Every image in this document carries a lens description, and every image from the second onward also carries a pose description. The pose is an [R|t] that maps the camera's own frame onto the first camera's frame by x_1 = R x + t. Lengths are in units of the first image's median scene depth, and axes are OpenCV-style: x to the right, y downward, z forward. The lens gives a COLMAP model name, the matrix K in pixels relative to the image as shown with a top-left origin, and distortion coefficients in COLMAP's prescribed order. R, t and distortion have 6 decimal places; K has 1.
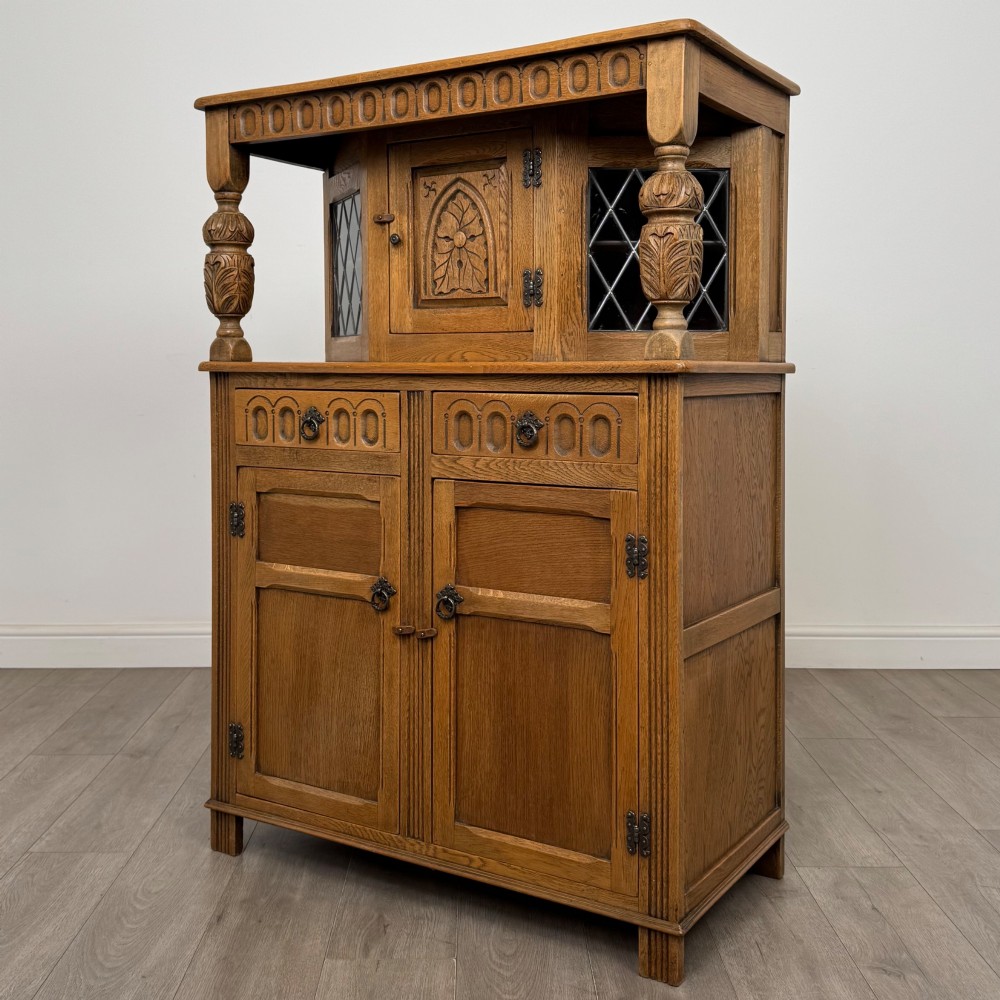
lens RADIAL K [[1204.7, 0, 480.3], [0, 1204.7, 394.8], [0, 0, 1]] dist [0.204208, -0.464768]
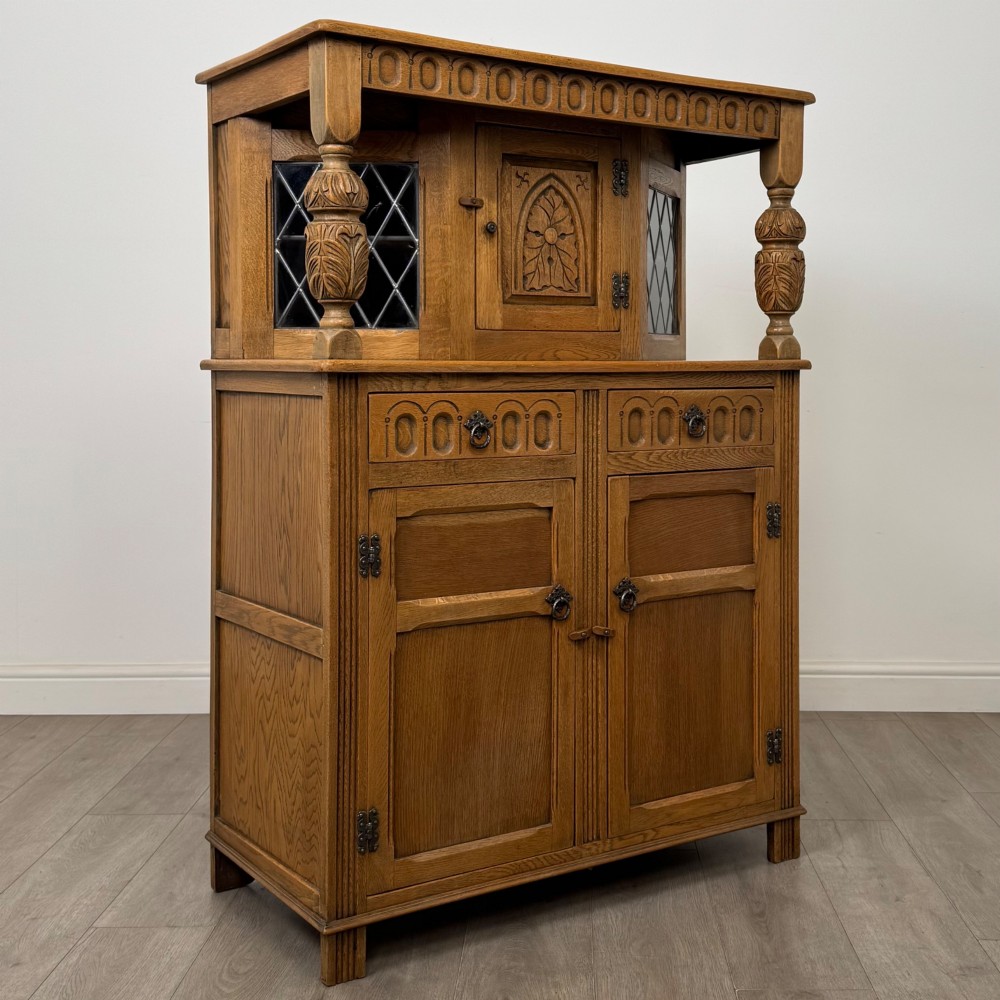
lens RADIAL K [[1377.4, 0, 573.4], [0, 1377.4, 396.8], [0, 0, 1]] dist [0.184330, -0.397085]
pose [[0.393201, -0.023302, 0.919157, -1.085620], [0.023455, 0.999608, 0.015308, -0.014990], [-0.919153, 0.015539, 0.393593, 0.562907]]
